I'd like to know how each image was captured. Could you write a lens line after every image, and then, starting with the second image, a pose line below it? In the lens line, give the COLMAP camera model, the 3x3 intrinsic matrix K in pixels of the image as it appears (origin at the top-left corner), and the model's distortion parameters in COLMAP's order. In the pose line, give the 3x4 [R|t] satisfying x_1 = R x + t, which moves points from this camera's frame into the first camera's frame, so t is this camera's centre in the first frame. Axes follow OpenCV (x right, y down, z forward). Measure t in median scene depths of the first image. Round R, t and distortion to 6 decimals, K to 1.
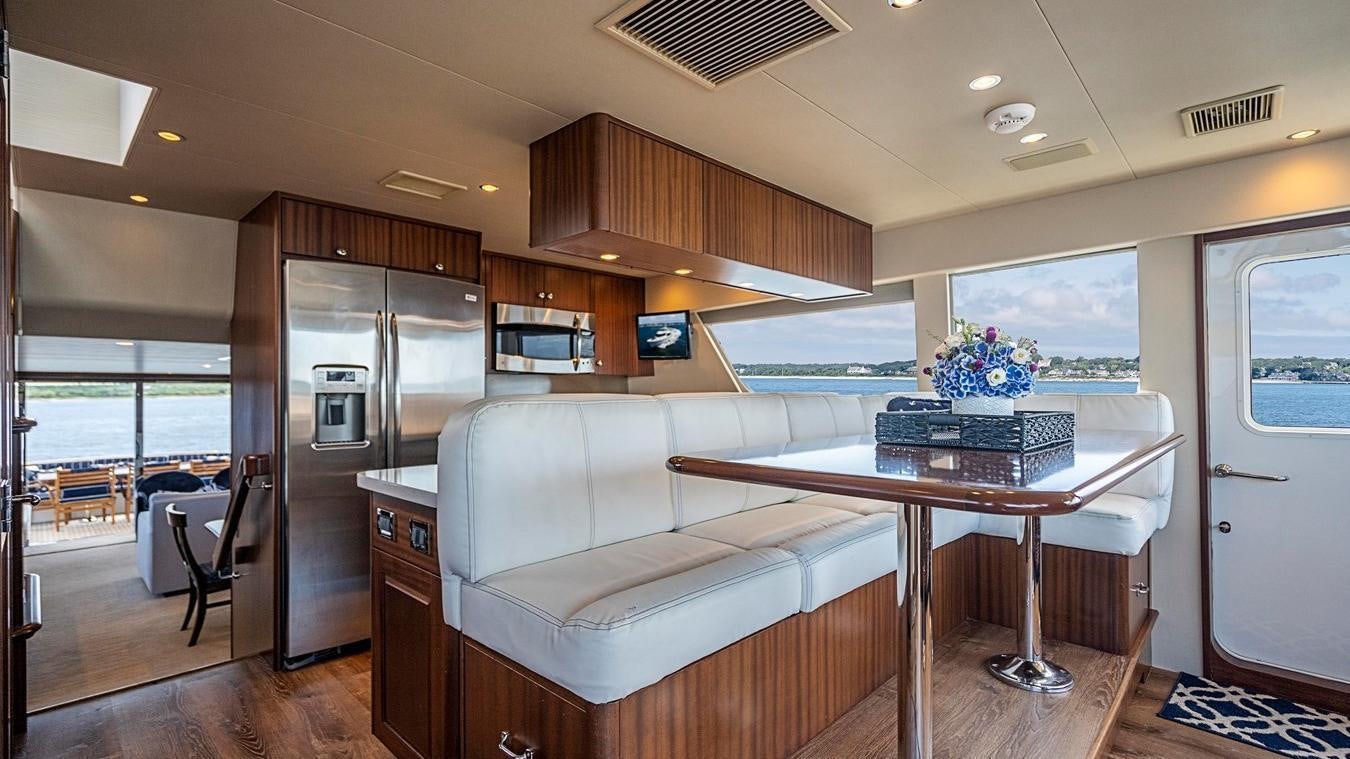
lens RADIAL K [[599.5, 0, 677.4], [0, 599.5, 389.1], [0, 0, 1]] dist [0.001309, 0.000480]
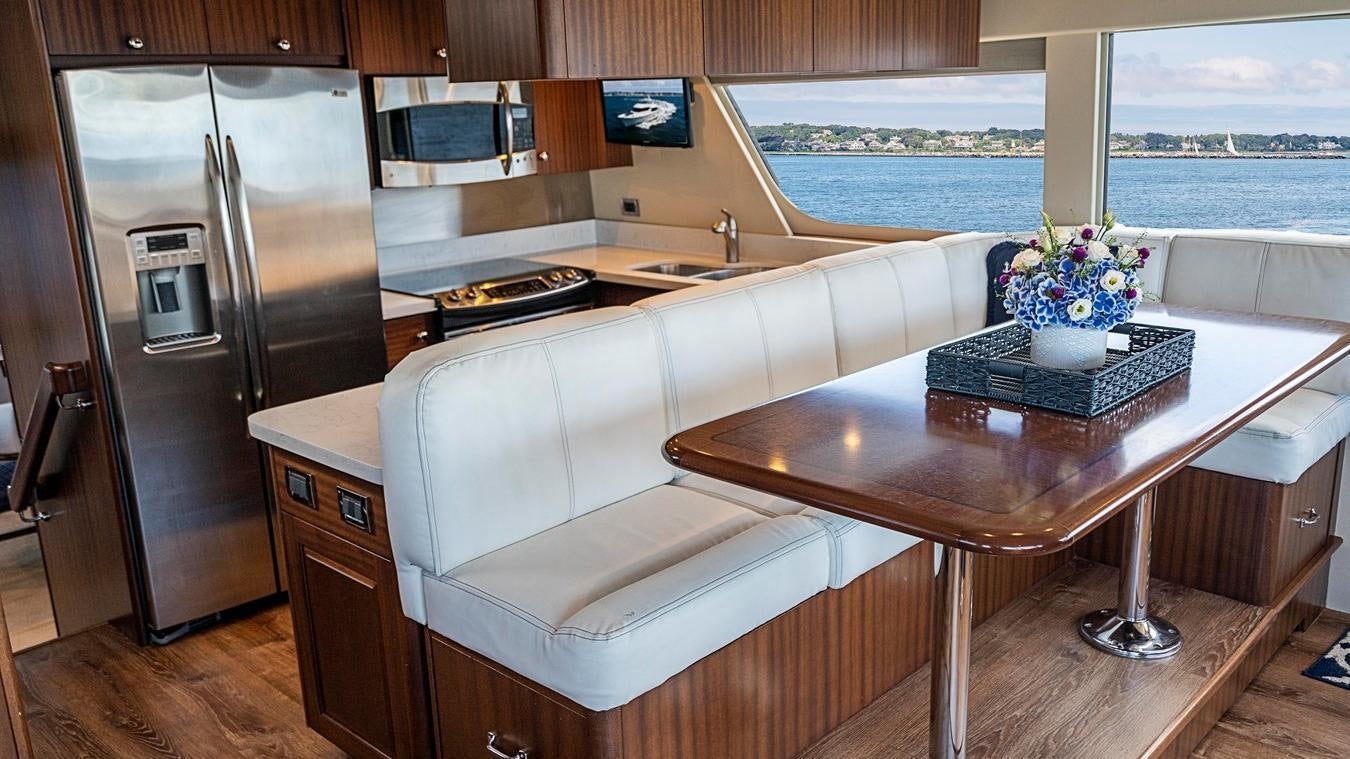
lens RADIAL K [[1072.7, 0, 677.2], [0, 1072.7, 381.5], [0, 0, 1]] dist [0.016534, -0.005608]
pose [[0.999595, -0.028397, -0.001879, 0.004994], [0.027950, 0.967125, 0.252761, -0.209843], [-0.005360, -0.252711, 0.967527, -0.265968]]
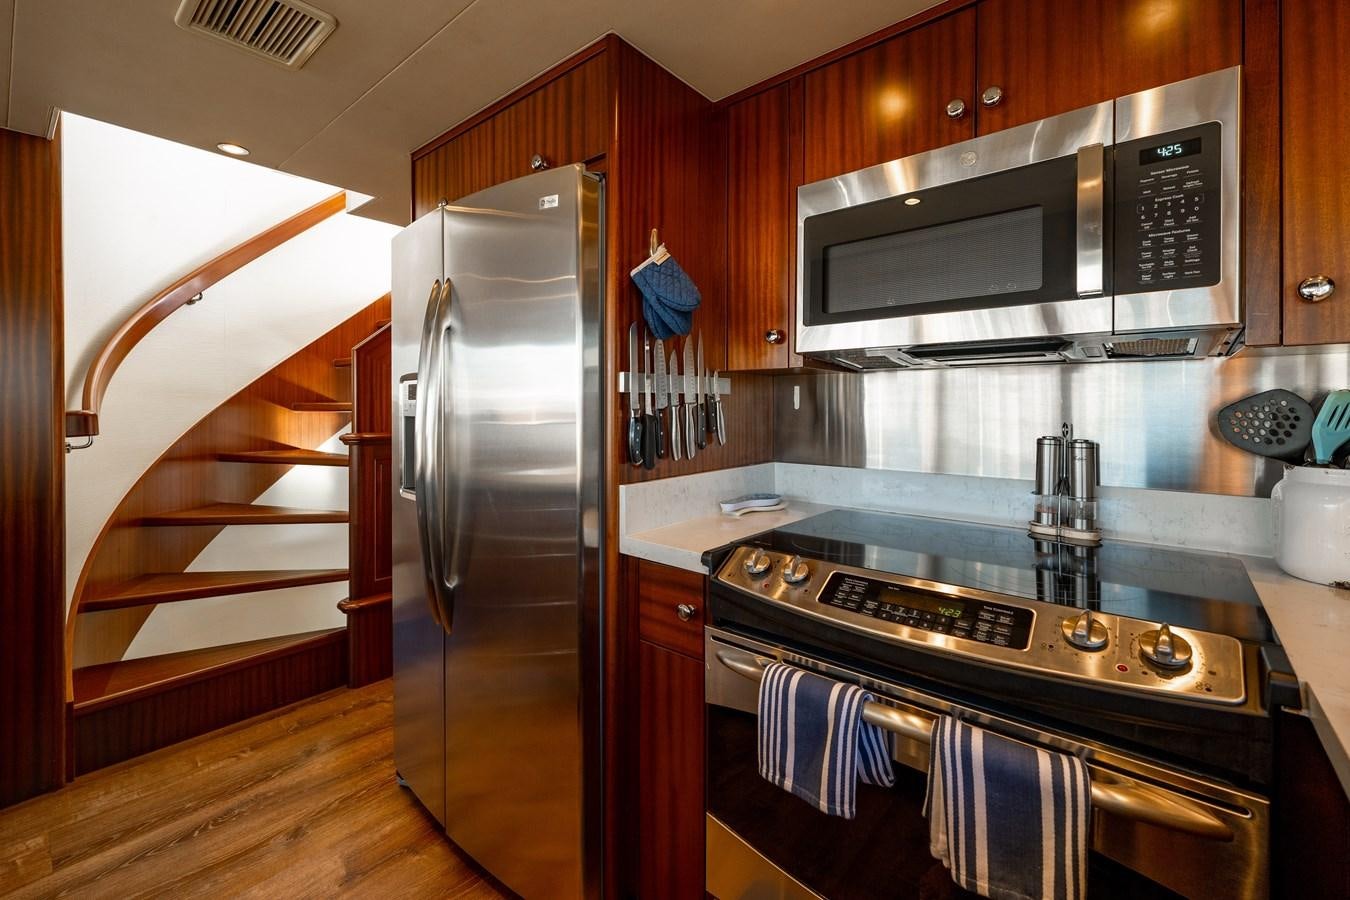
lens RADIAL K [[575.0, 0, 671.9], [0, 575.0, 410.1], [0, 0, 1]] dist [0.000582, 0.000103]
pose [[0.049096, -0.003488, -0.998788, 0.114828], [-0.007353, 0.999966, -0.003854, -0.000516], [0.998767, 0.007534, 0.049069, 1.626638]]
